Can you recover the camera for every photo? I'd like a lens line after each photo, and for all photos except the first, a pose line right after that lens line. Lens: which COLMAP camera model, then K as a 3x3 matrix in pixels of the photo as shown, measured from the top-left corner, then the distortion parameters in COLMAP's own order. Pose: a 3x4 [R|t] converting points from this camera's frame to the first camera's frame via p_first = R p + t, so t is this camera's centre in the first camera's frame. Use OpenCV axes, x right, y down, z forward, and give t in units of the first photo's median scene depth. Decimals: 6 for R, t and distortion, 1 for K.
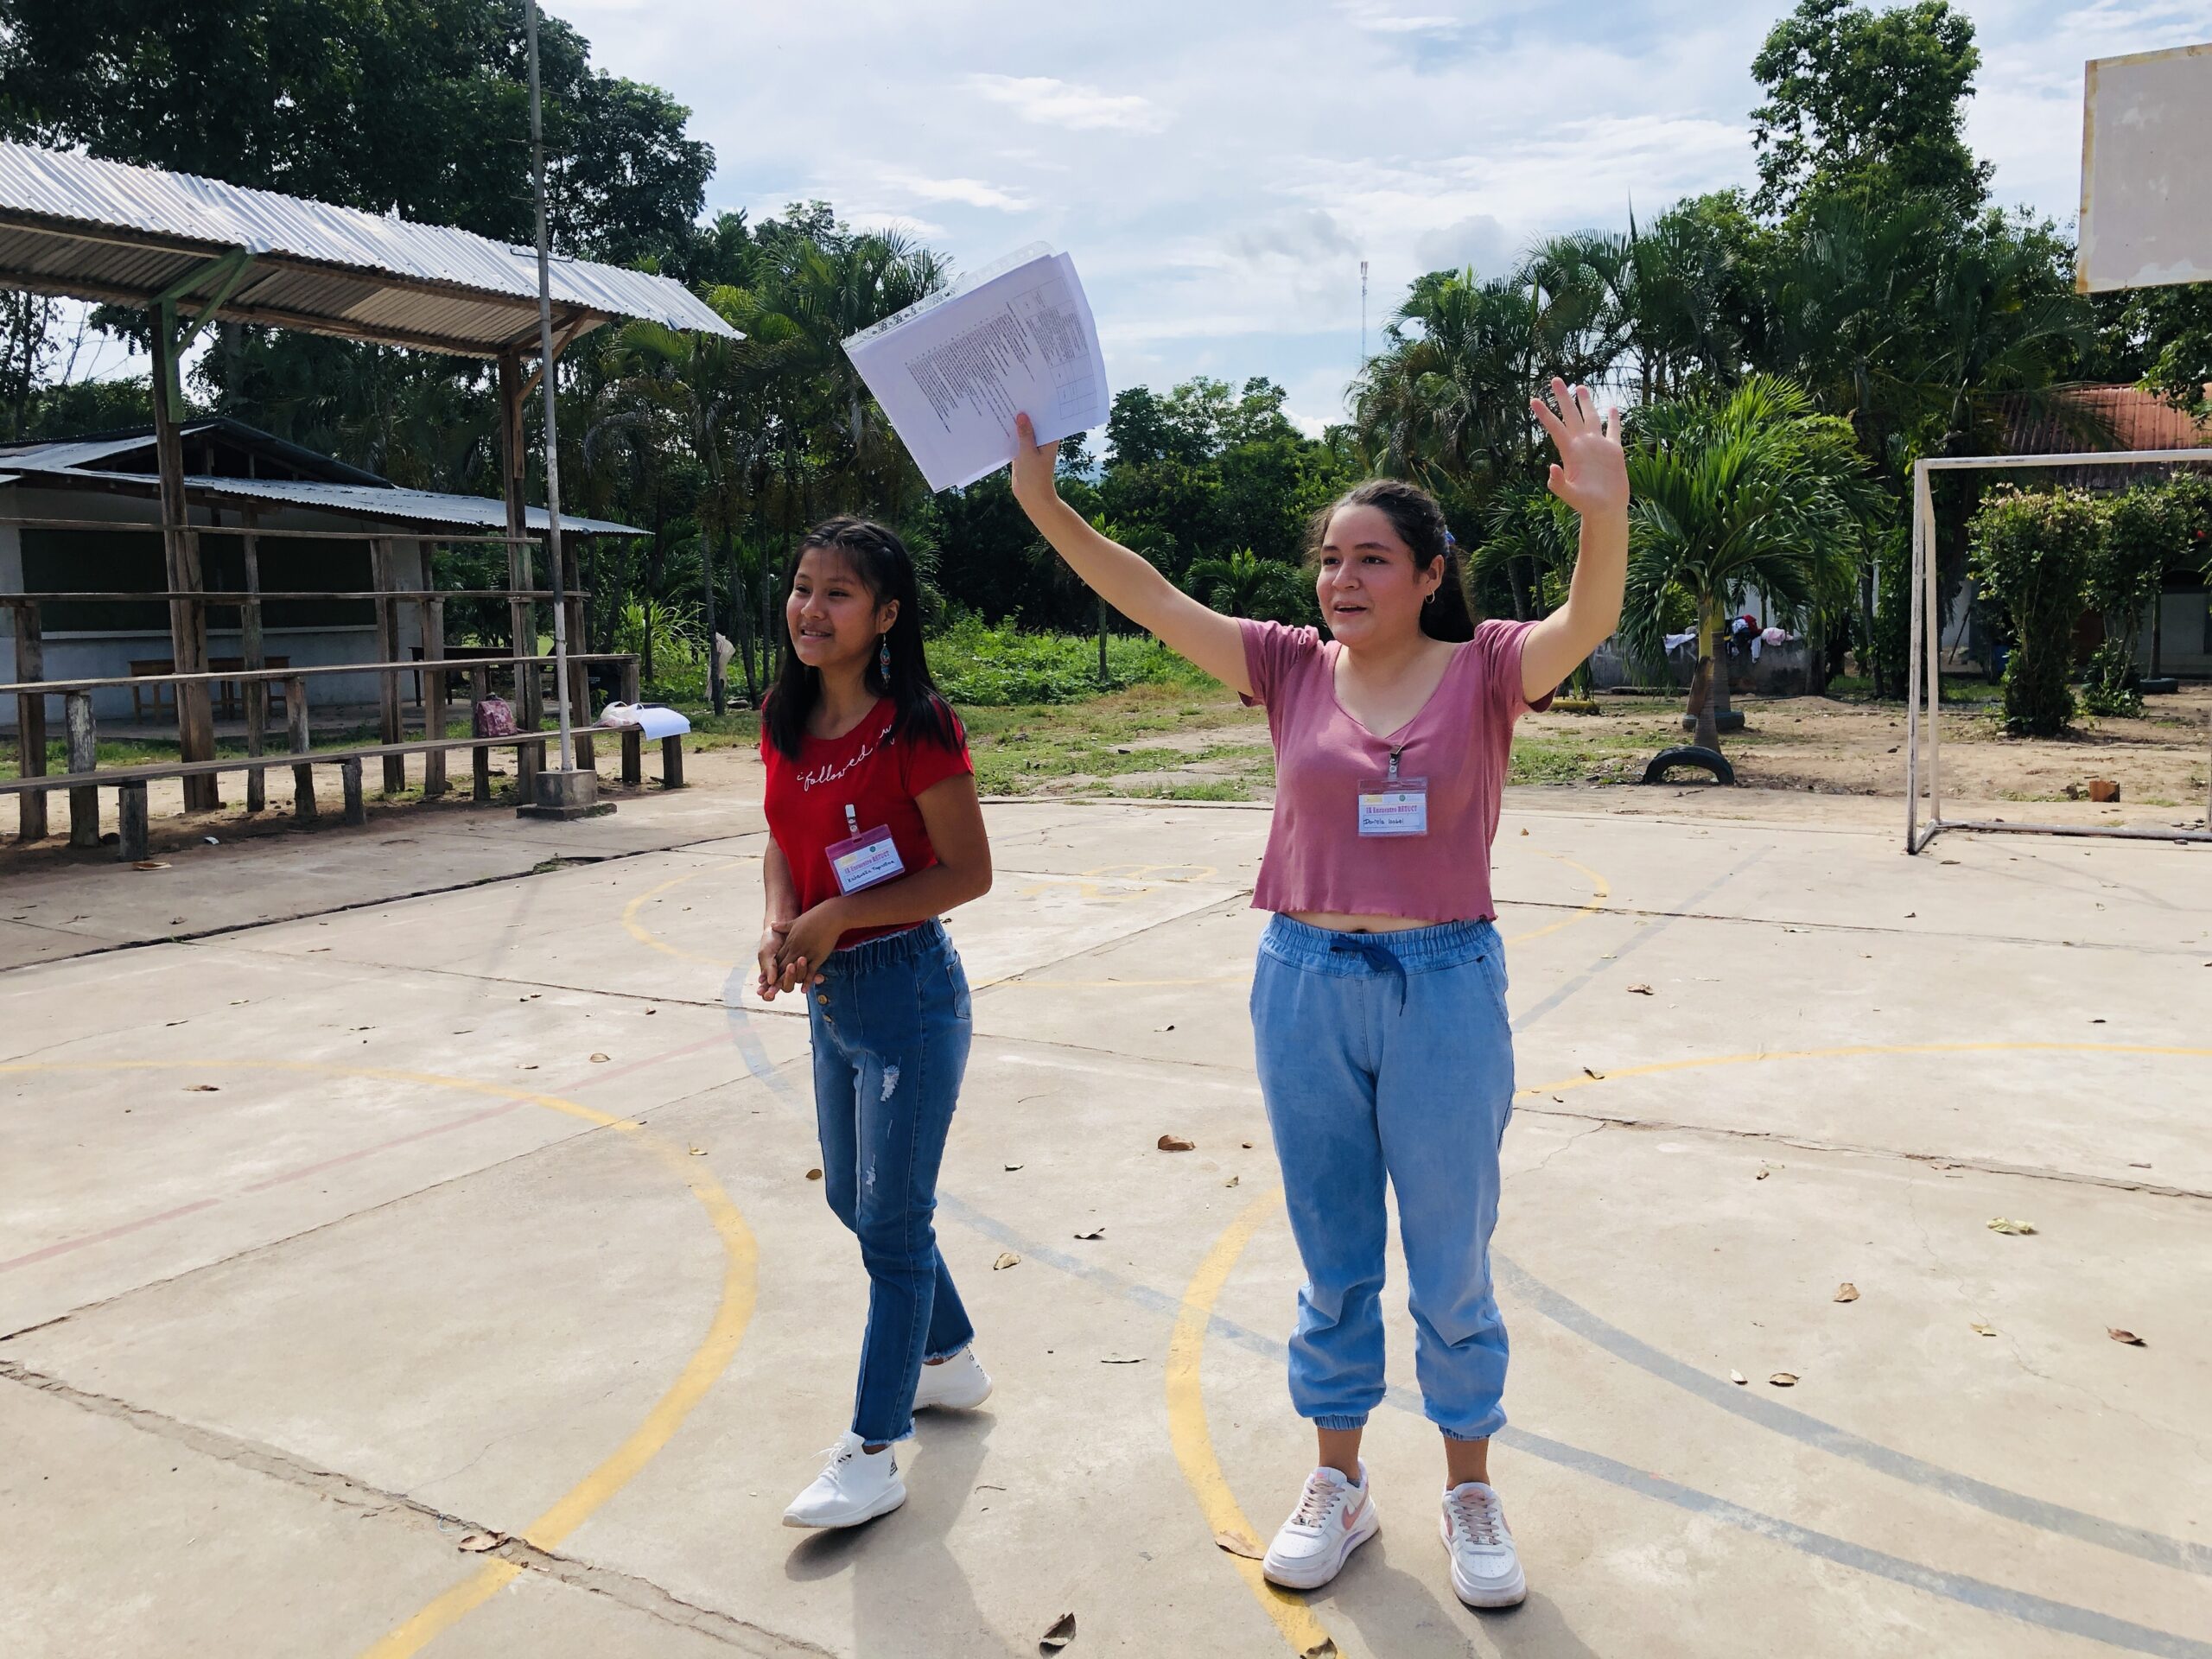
lens RADIAL K [[1786.3, 0, 1113.5], [0, 1786.3, 836.6], [0, 0, 1]] dist [0.024593, -0.039496]
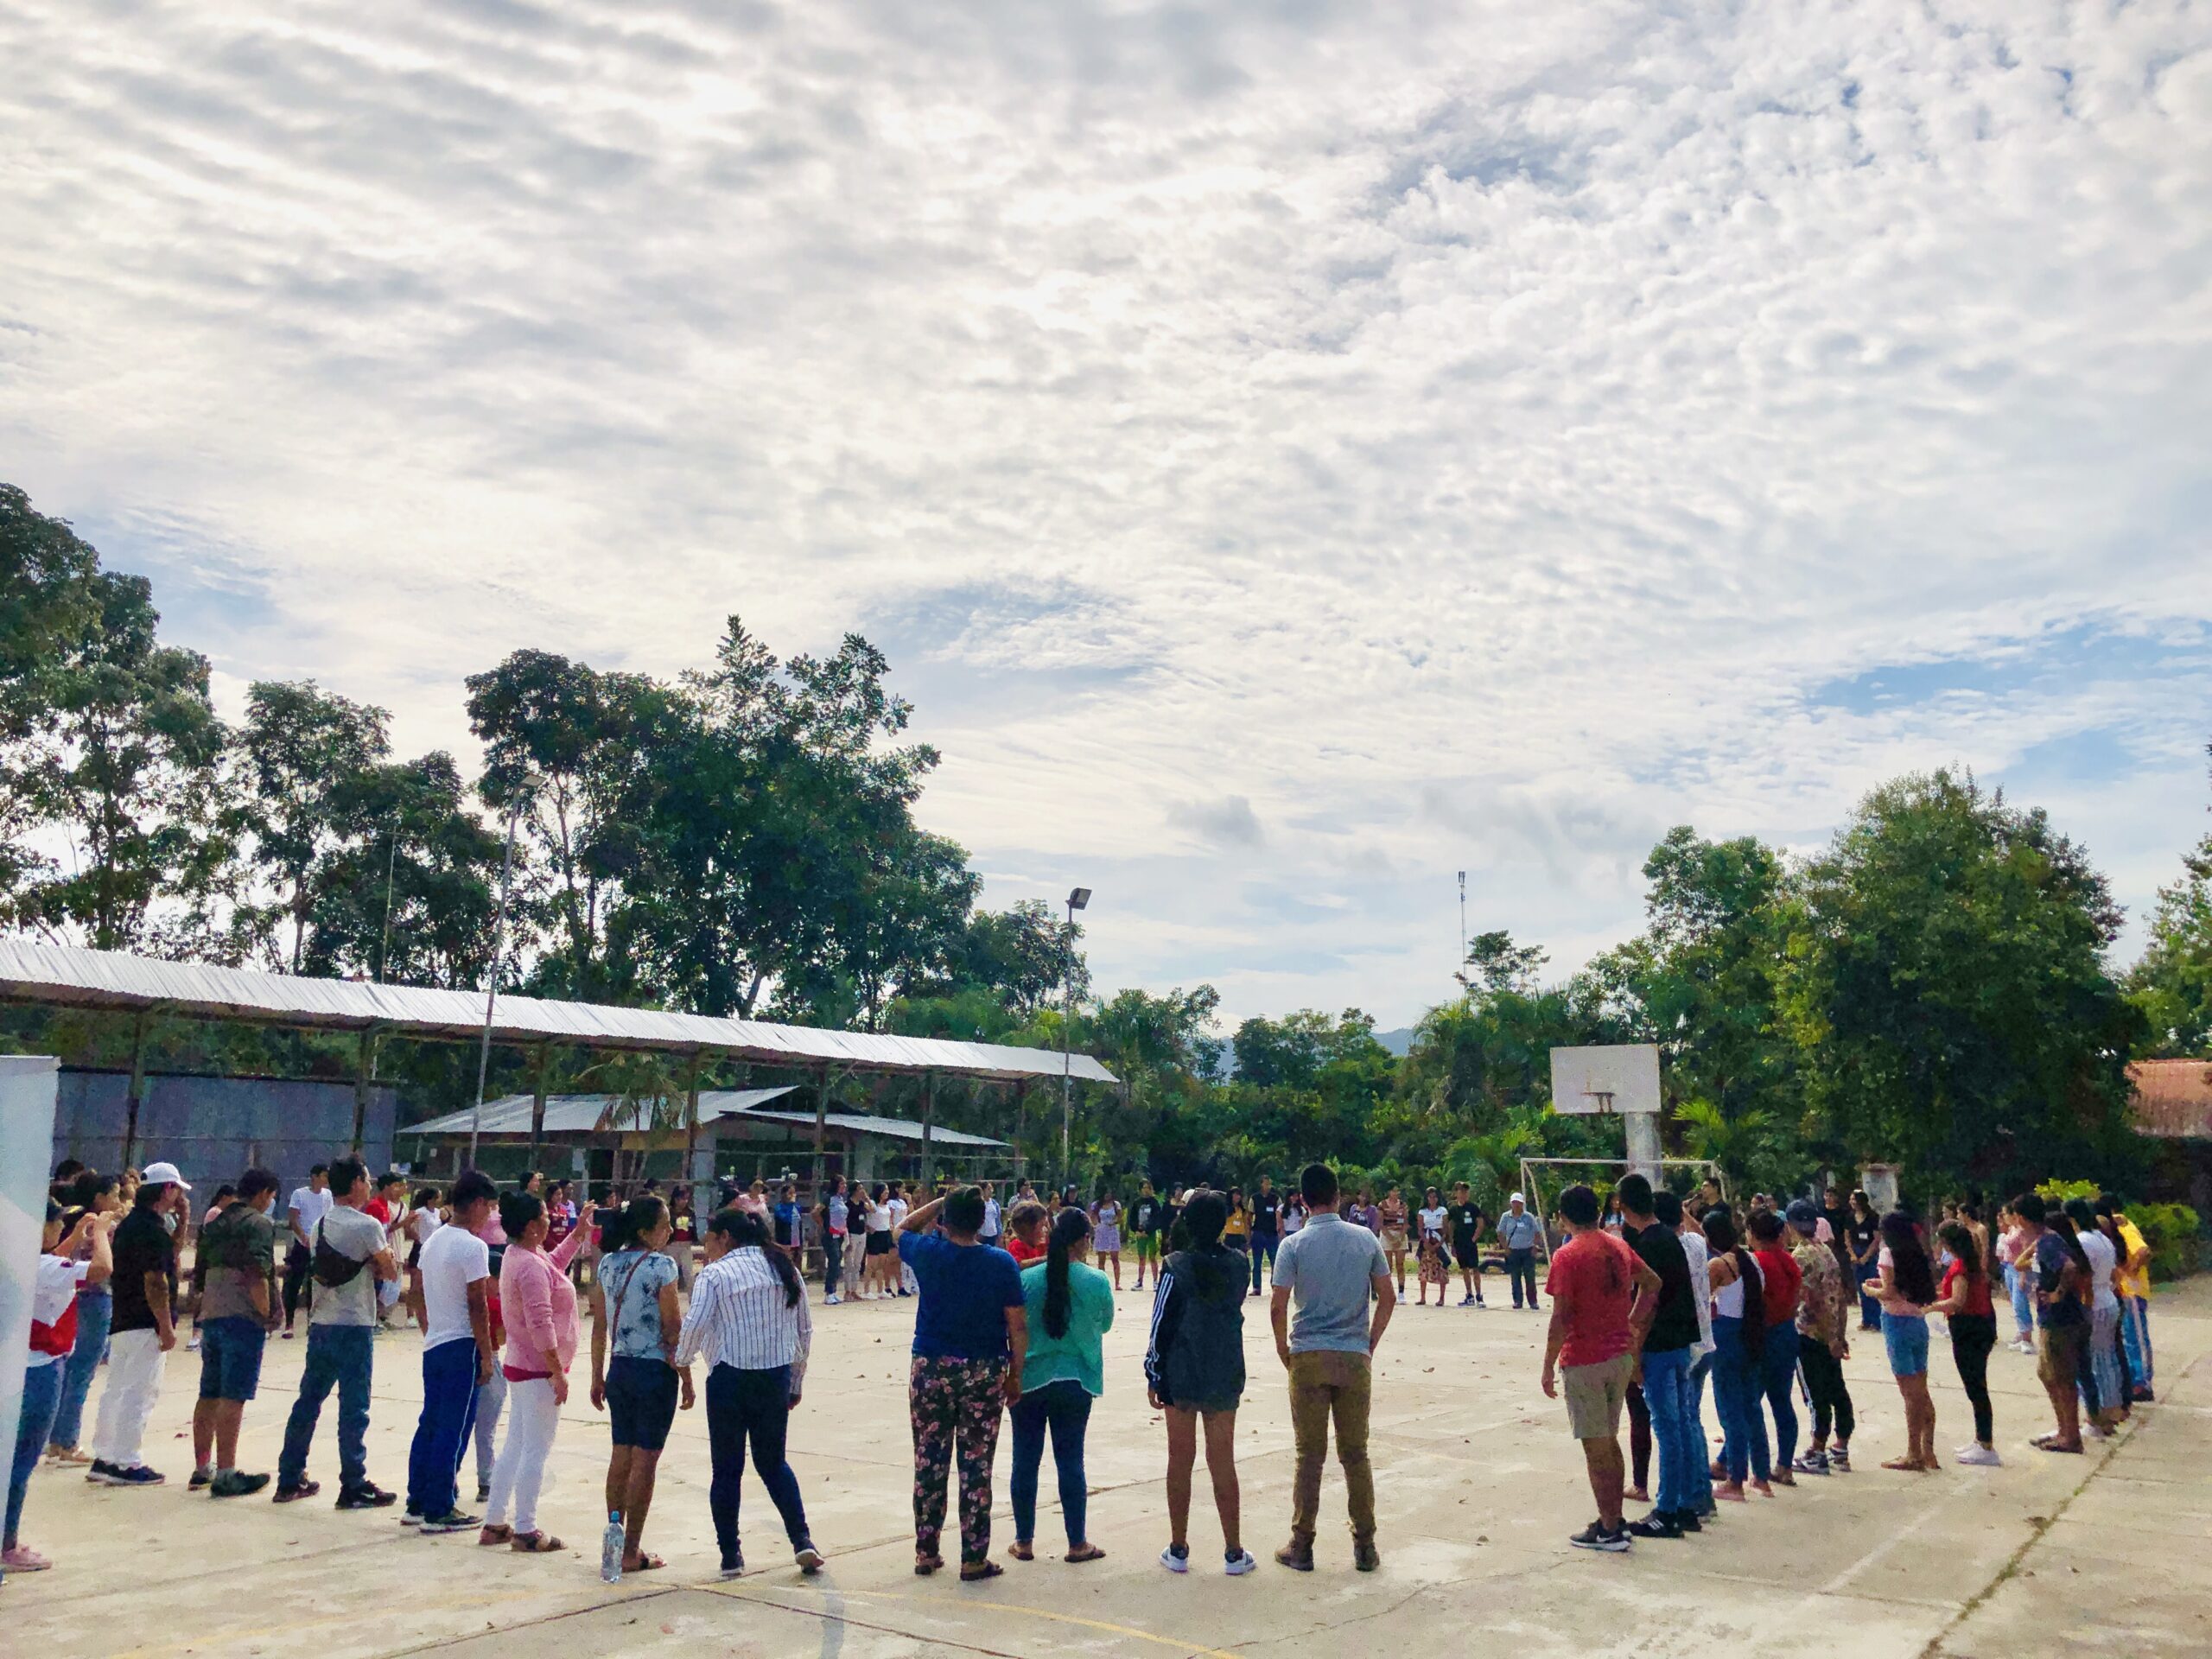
lens RADIAL K [[1786.3, 0, 1111.3], [0, 1786.3, 837.0], [0, 0, 1]] dist [0.024593, -0.039496]
pose [[0.997797, 0.016547, -0.064237, -0.016986], [-0.035881, 0.949122, -0.312856, 0.049041], [0.055792, 0.314472, 0.947626, -0.401734]]
